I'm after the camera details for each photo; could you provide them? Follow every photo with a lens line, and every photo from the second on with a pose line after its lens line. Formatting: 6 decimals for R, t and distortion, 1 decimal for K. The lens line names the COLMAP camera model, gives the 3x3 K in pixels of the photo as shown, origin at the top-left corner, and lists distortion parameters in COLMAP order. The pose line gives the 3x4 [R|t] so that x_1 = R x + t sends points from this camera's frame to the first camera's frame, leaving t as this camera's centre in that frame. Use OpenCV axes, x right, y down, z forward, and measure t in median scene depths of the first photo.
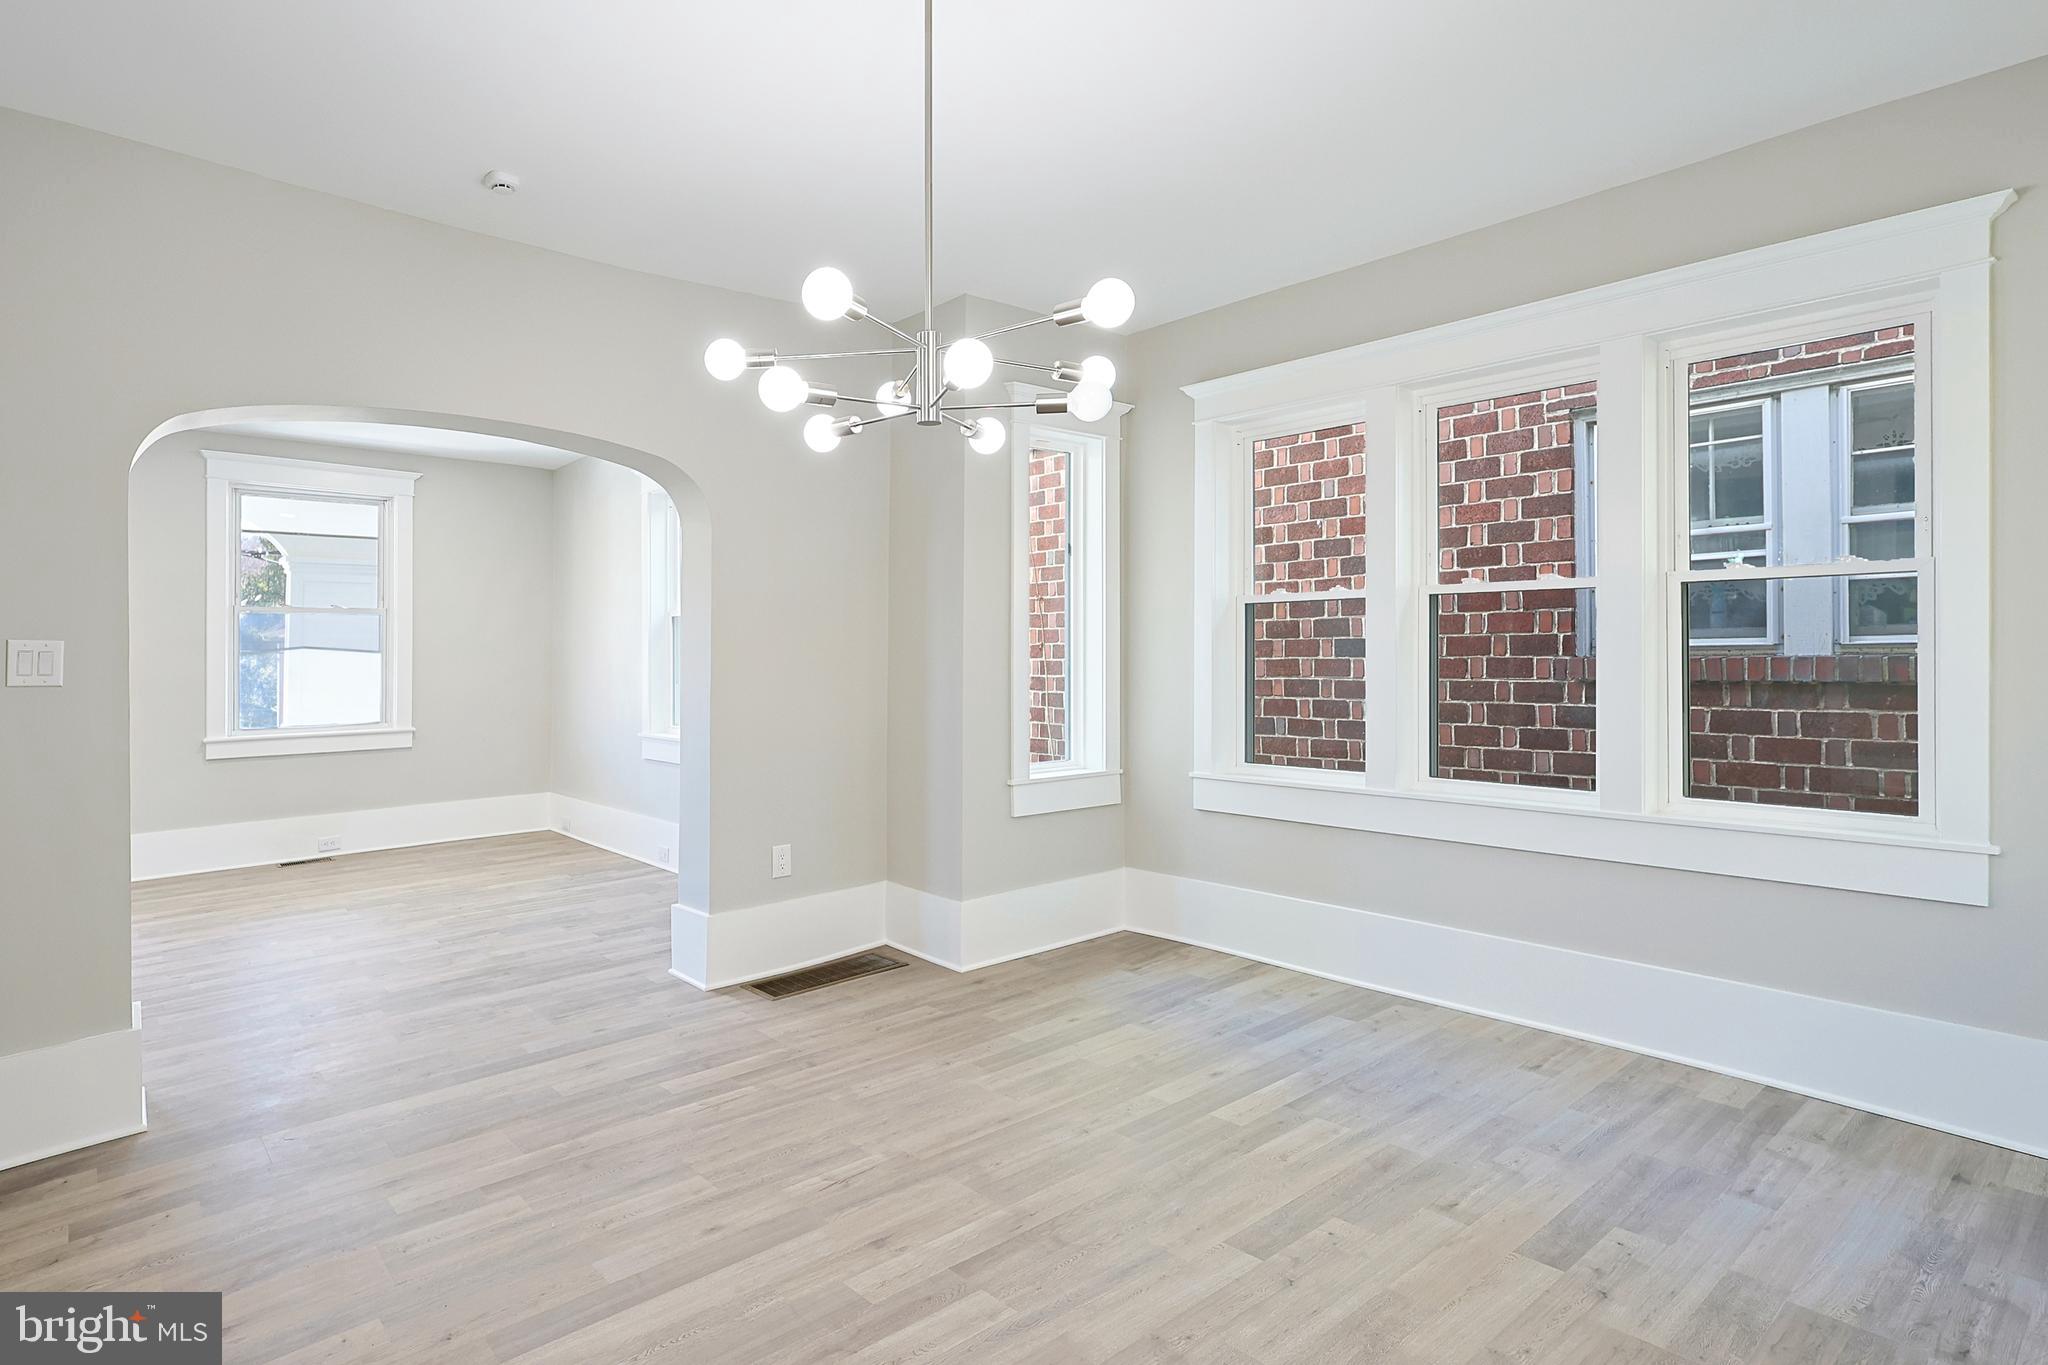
lens RADIAL K [[1009.0, 0, 961.0], [0, 1009.0, 640.5], [0, 0, 1]] dist [0.002825, 0.001042]
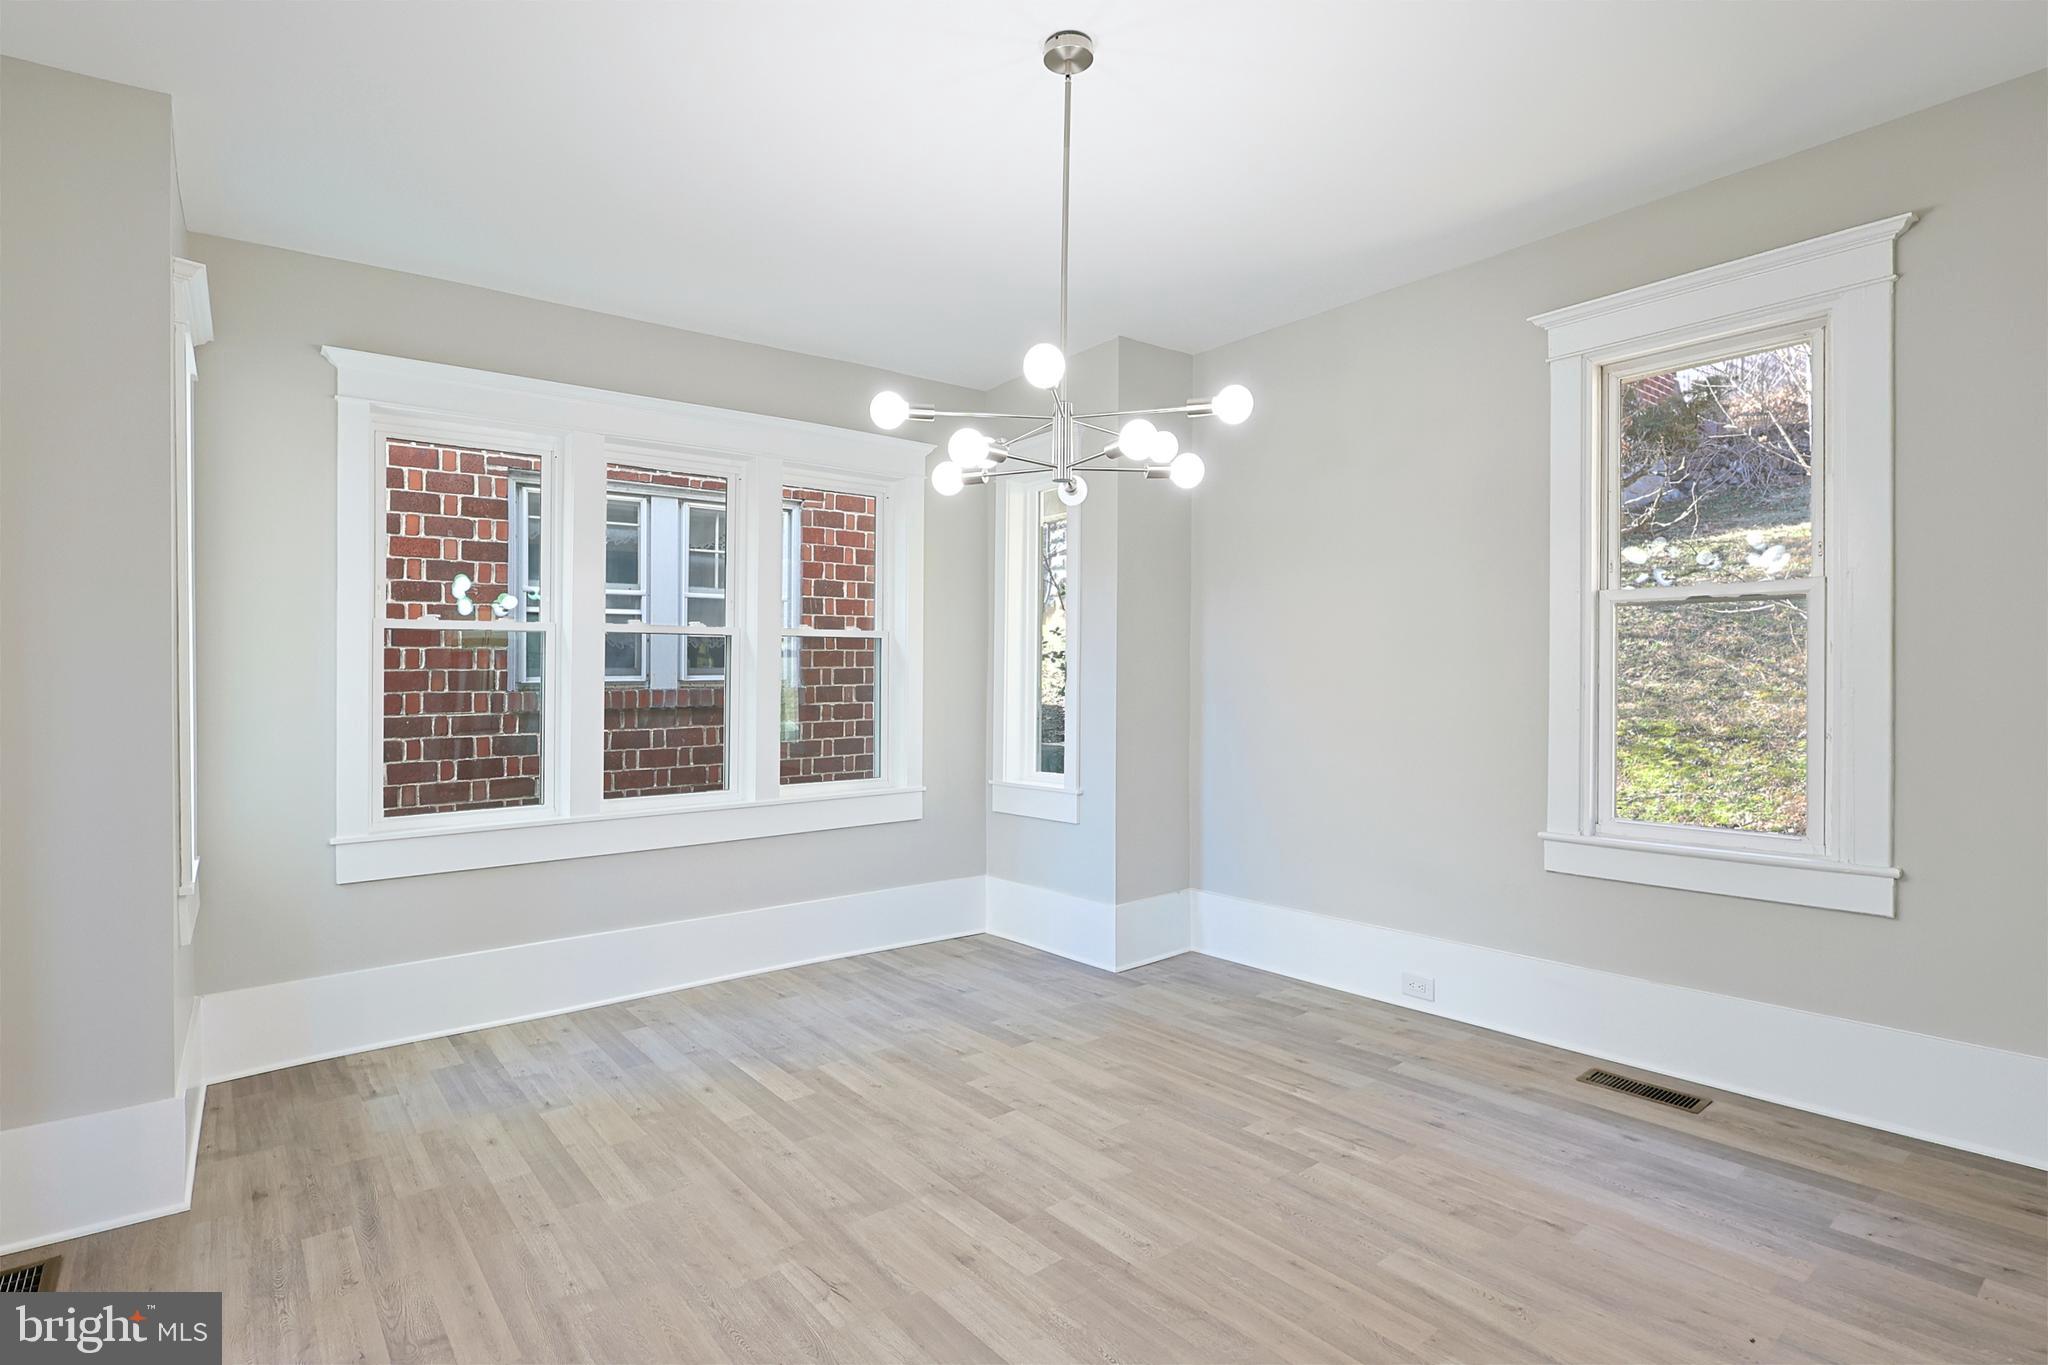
lens RADIAL K [[1009.0, 0, 1016.7], [0, 1009.0, 666.0], [0, 0, 1]] dist [0.002825, 0.001042]
pose [[0.061064, 0.026176, 0.997791, -0.745048], [-0.012163, 0.999601, -0.025479, 0.015867], [-0.998060, -0.010580, 0.061358, 0.599571]]
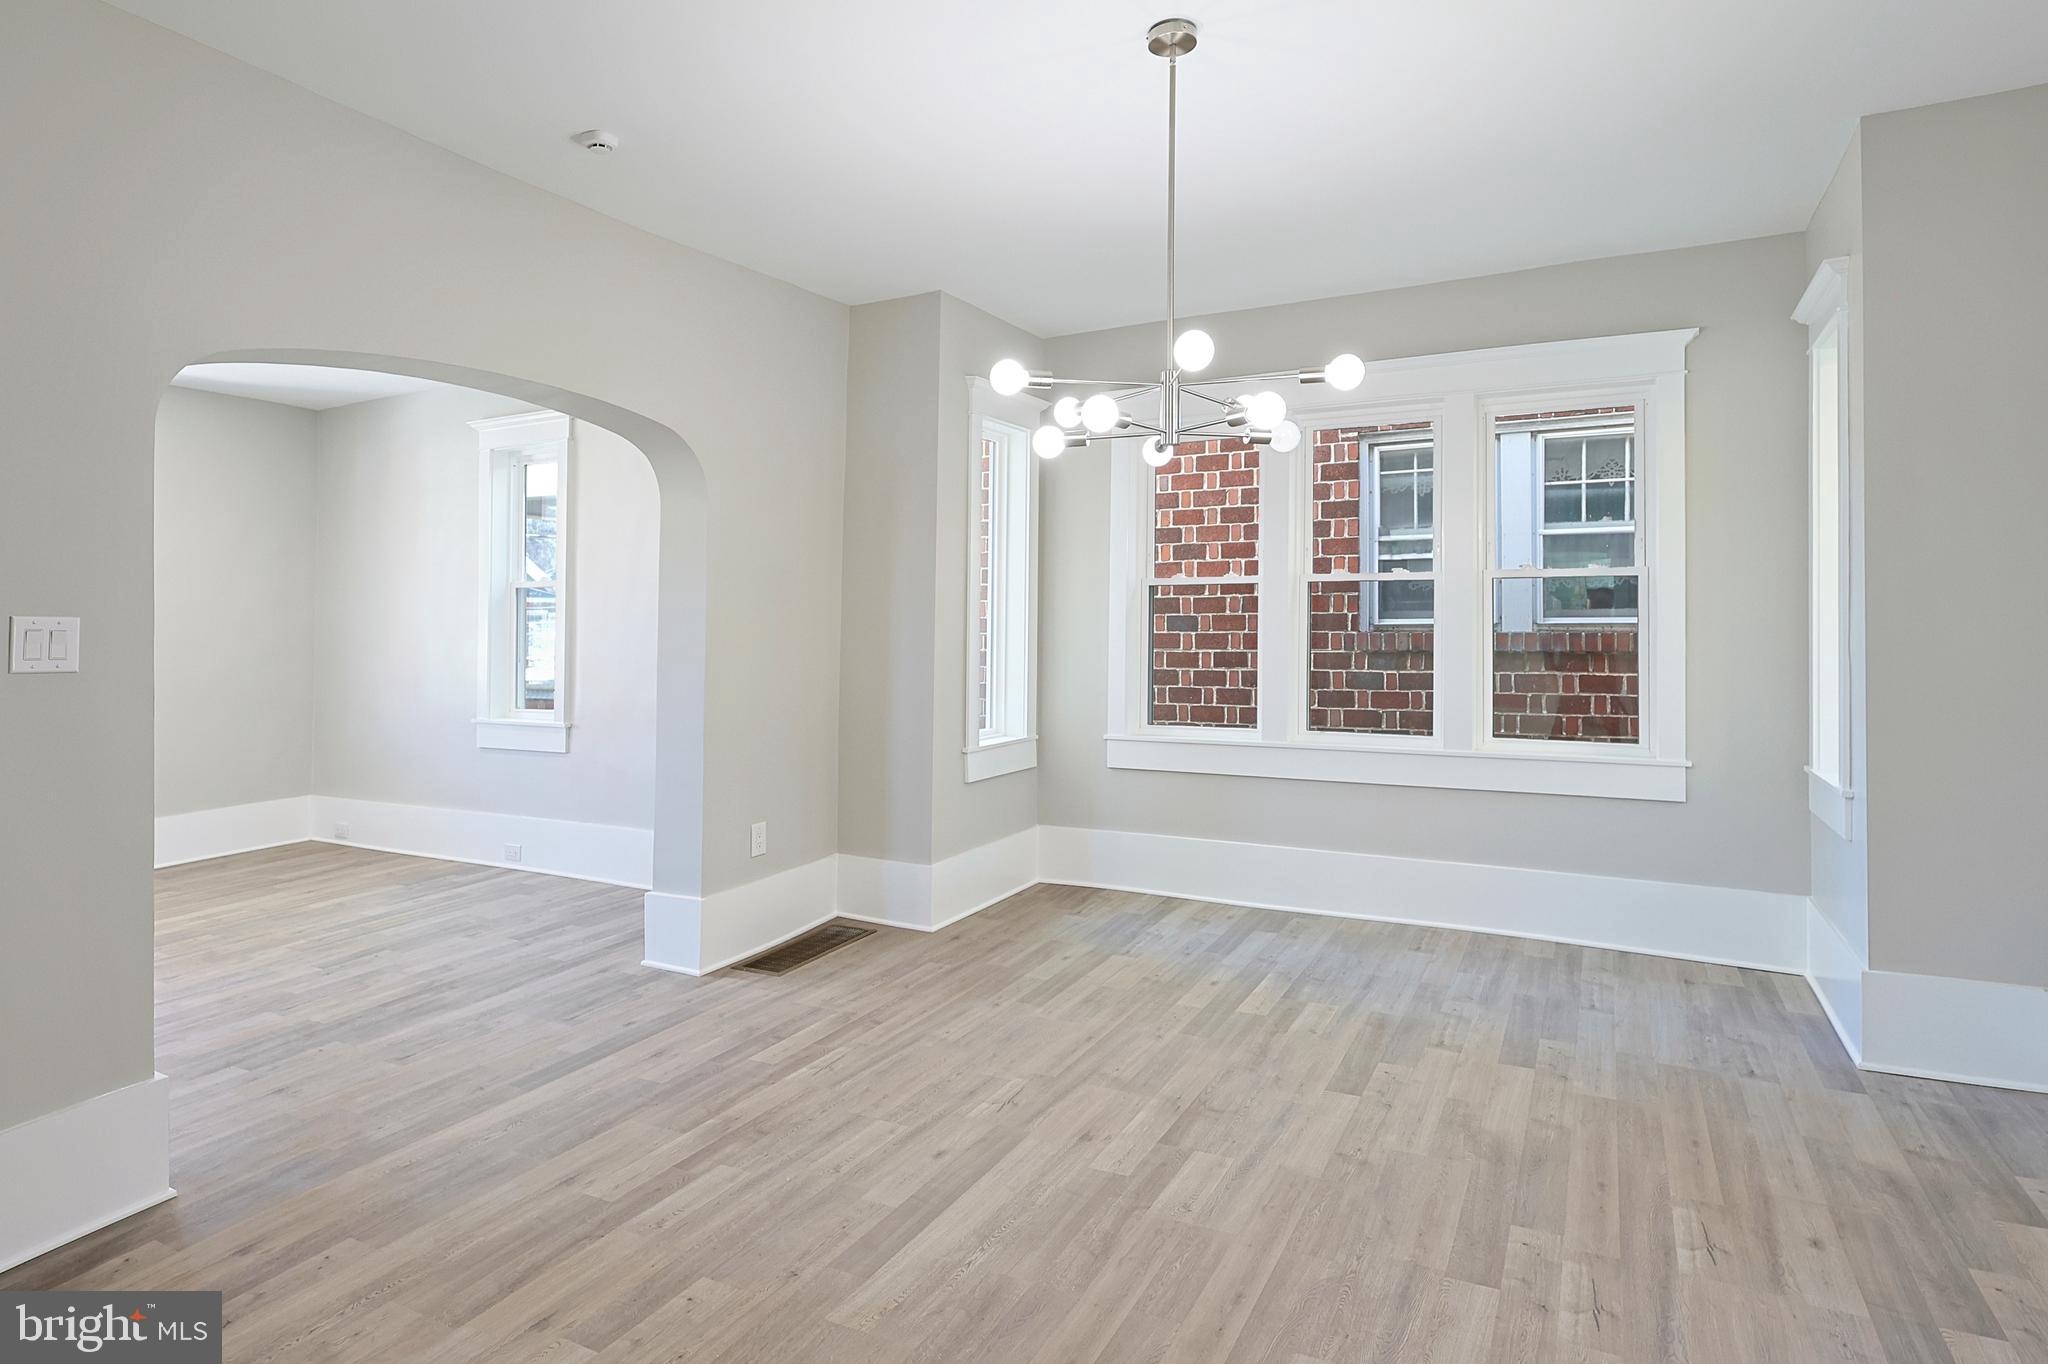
lens RADIAL K [[1047.8, 0, 1025.9], [0, 1047.8, 611.6], [0, 0, 1]] dist [0.005722, -0.002016]
pose [[0.928408, 0.008388, 0.371468, -0.406263], [-0.009051, 0.999959, 0.000040, -0.009973], [-0.371453, -0.003399, 0.928446, -0.070785]]
